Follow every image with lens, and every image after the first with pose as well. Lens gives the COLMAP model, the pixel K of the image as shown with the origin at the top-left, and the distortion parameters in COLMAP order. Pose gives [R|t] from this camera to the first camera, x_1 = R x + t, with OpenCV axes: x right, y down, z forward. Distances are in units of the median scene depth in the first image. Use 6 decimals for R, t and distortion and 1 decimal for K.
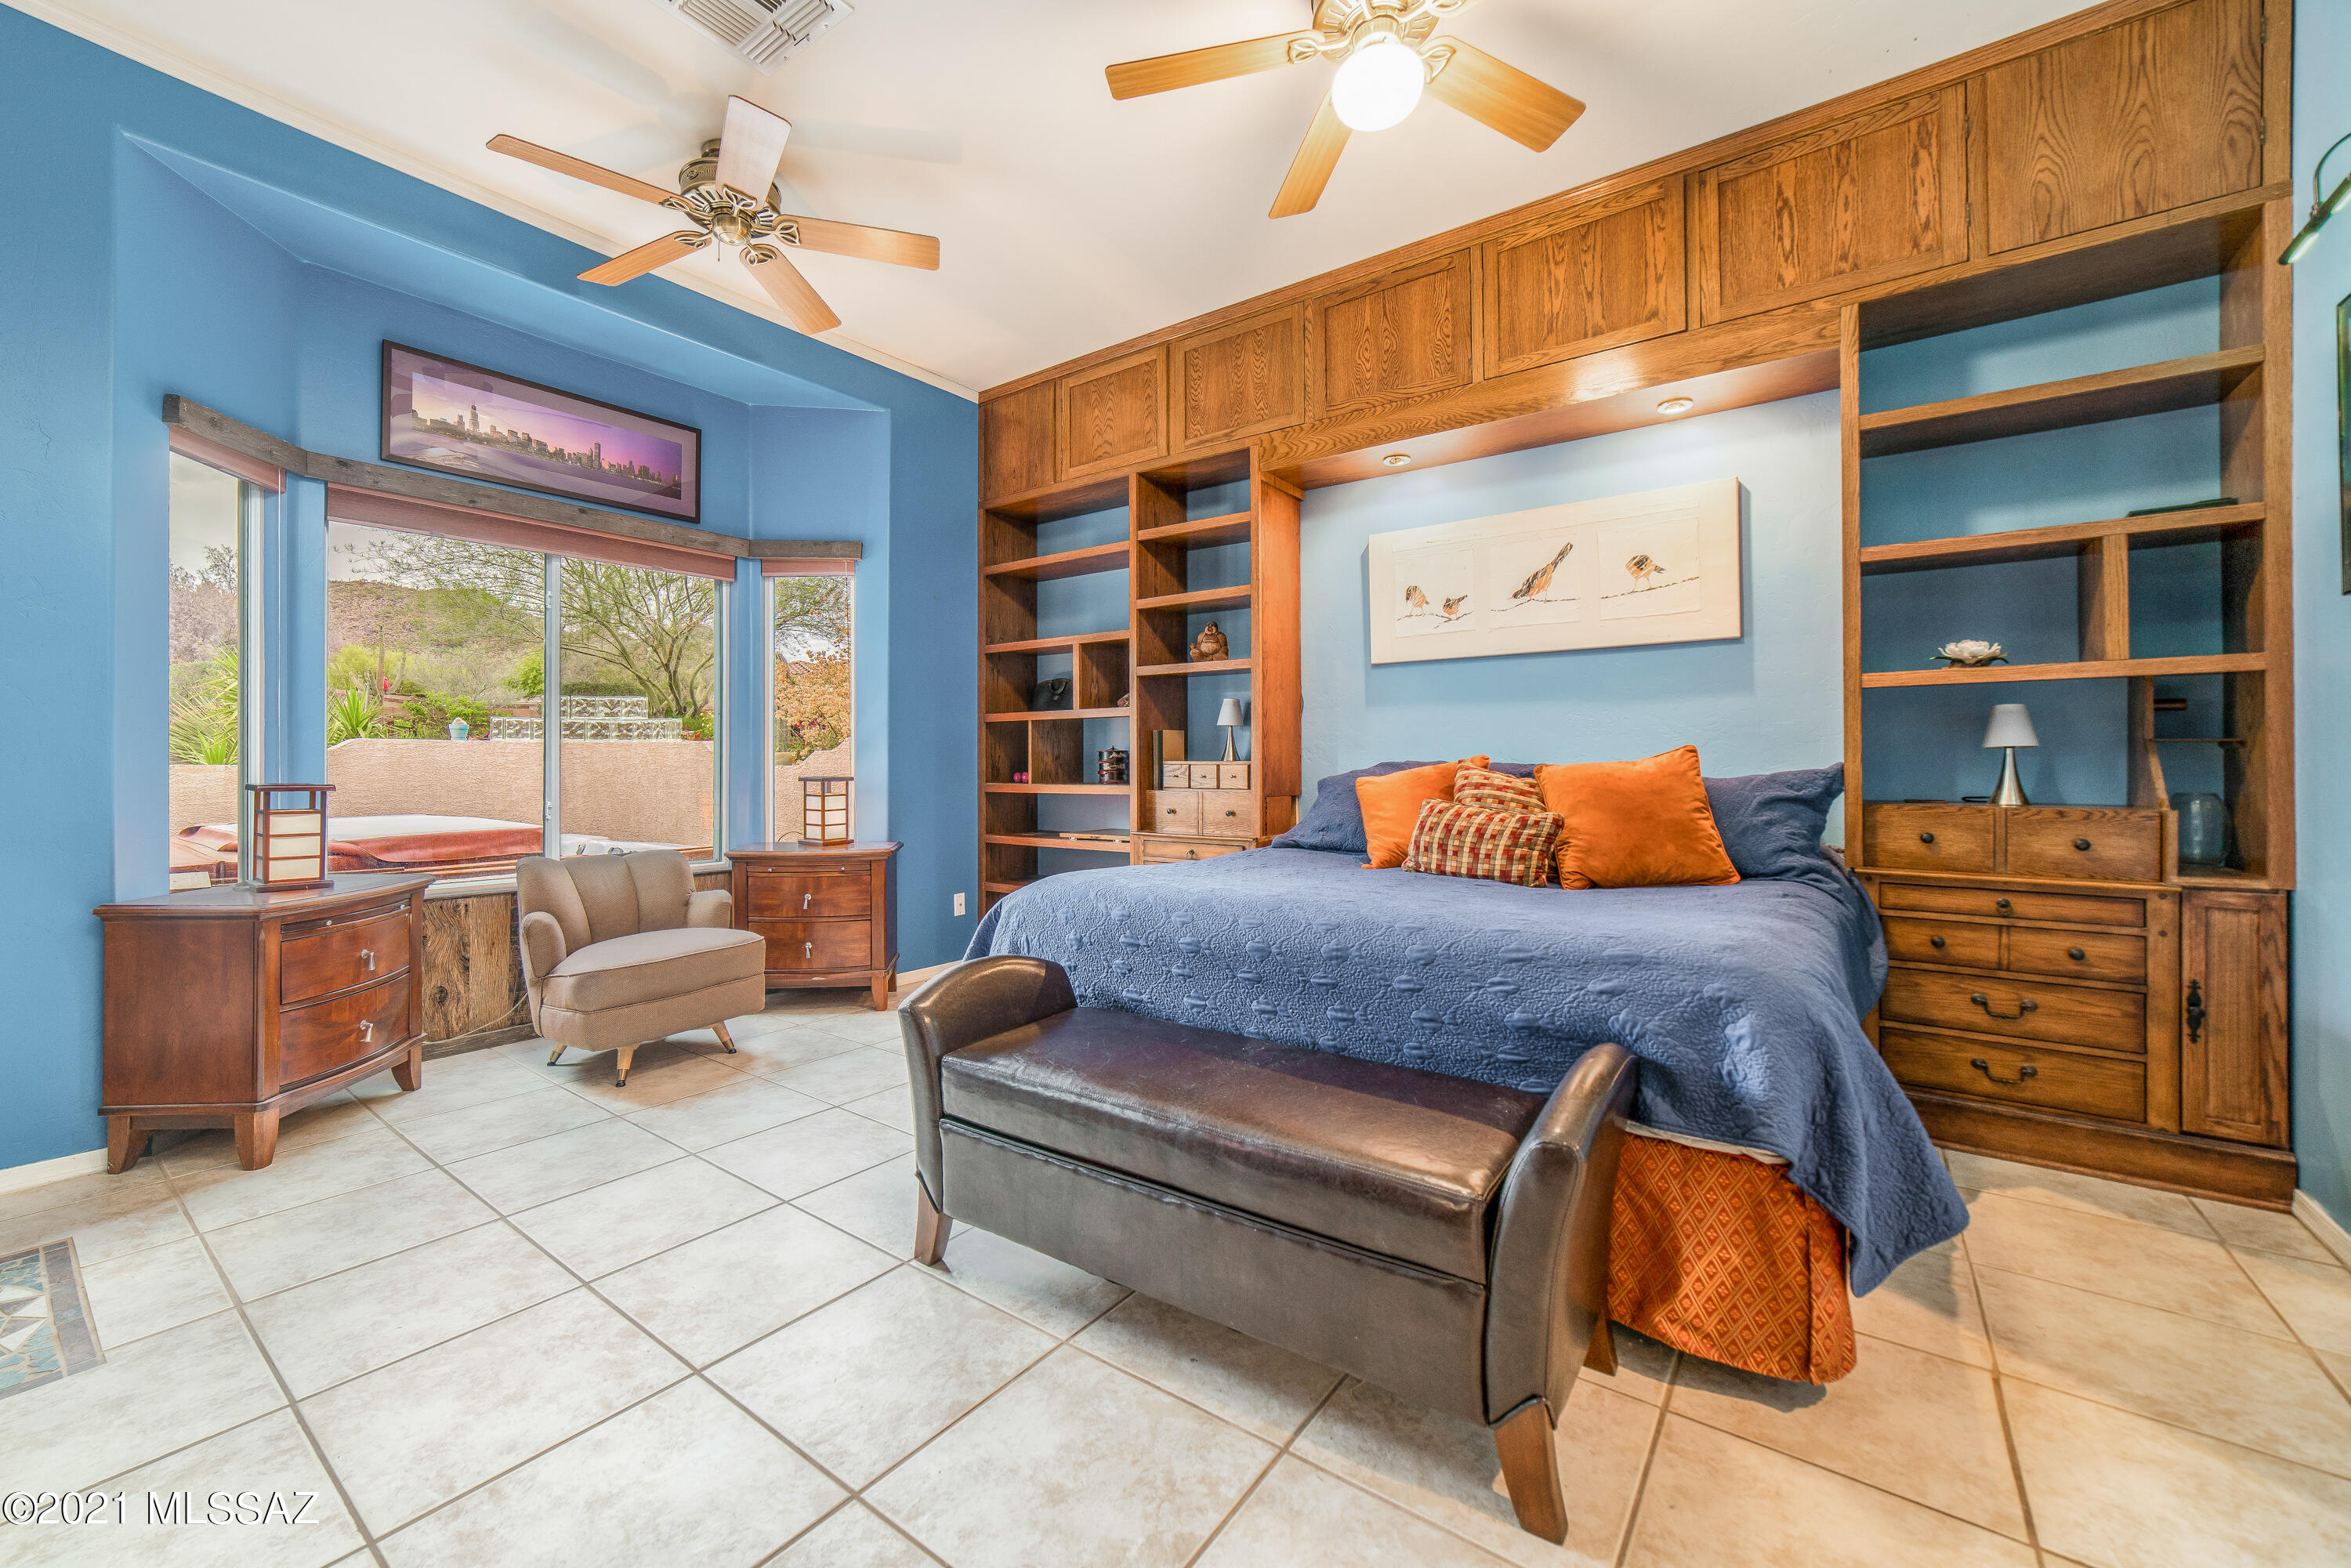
lens RADIAL K [[941.9, 0, 1145.2], [0, 941.9, 761.9], [0, 0, 1]] dist [-0.024231, 0.012986]
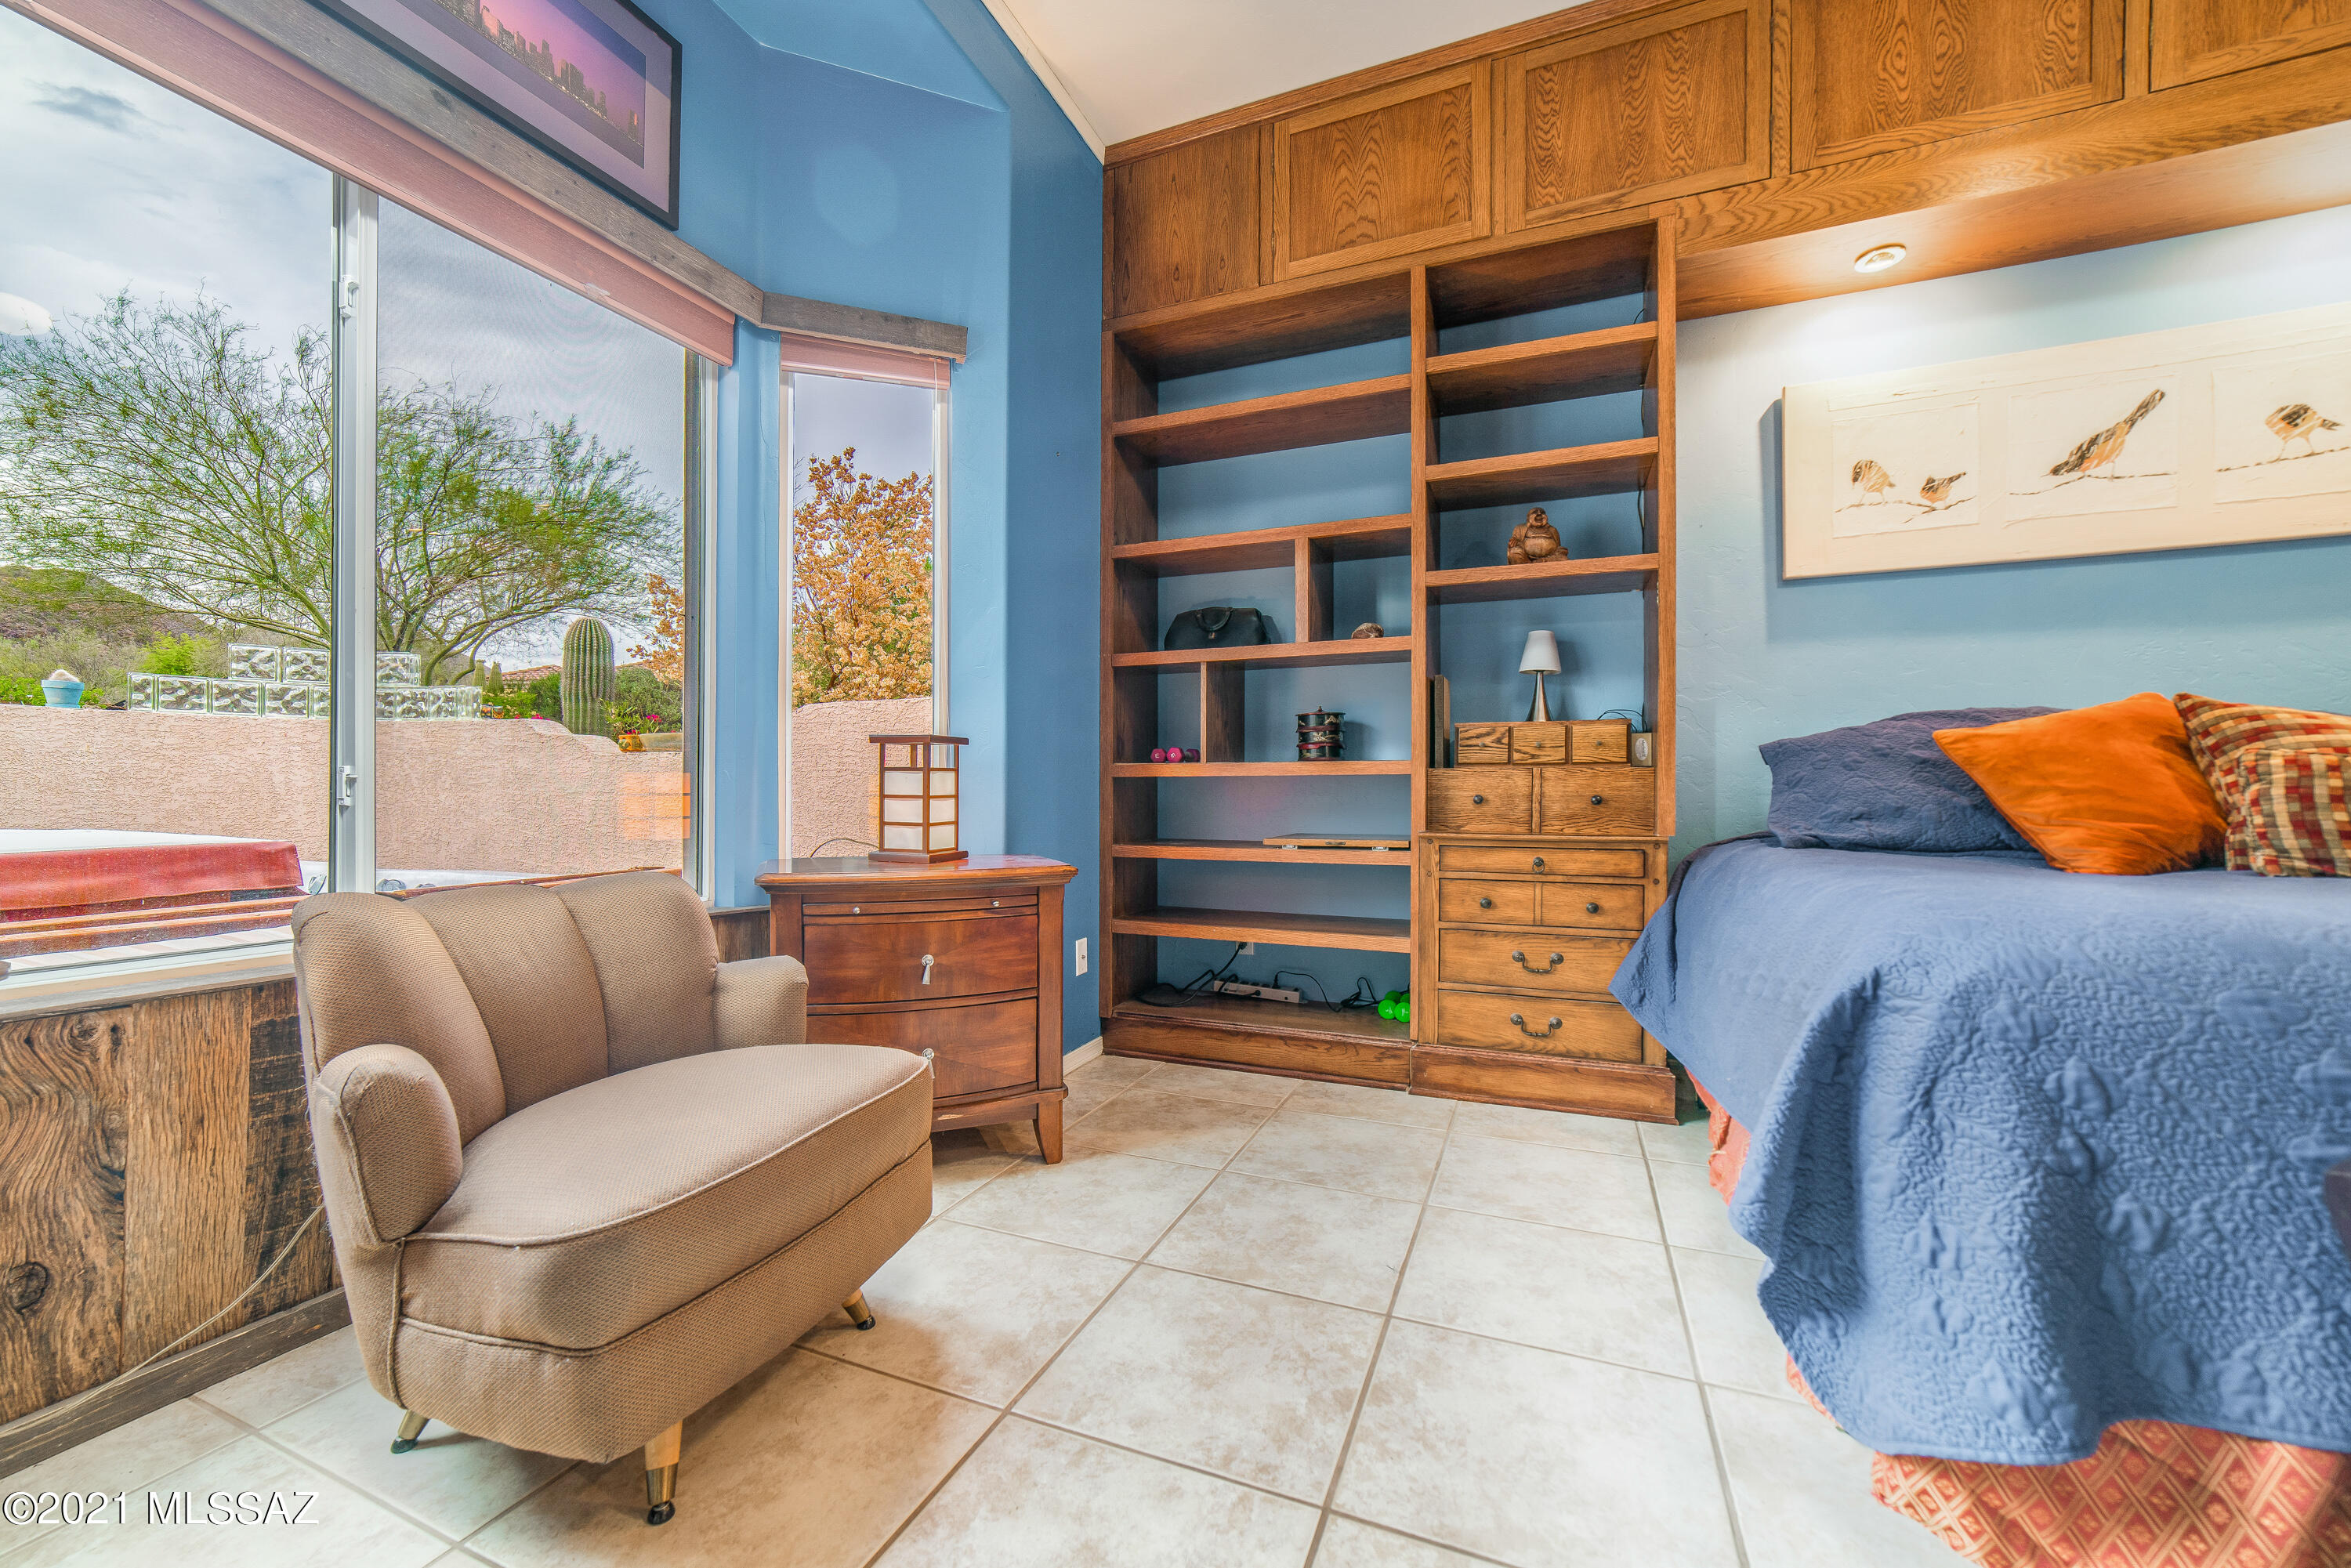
lens RADIAL K [[930.2, 0, 1159.6], [0, 930.2, 794.6], [0, 0, 1]] dist [-0.021813, 0.008748]
pose [[0.969952, 0.001934, 0.243288, -0.370028], [-0.003066, 0.999986, 0.004276, 0.051537], [-0.243276, -0.004893, 0.969945, 0.487436]]
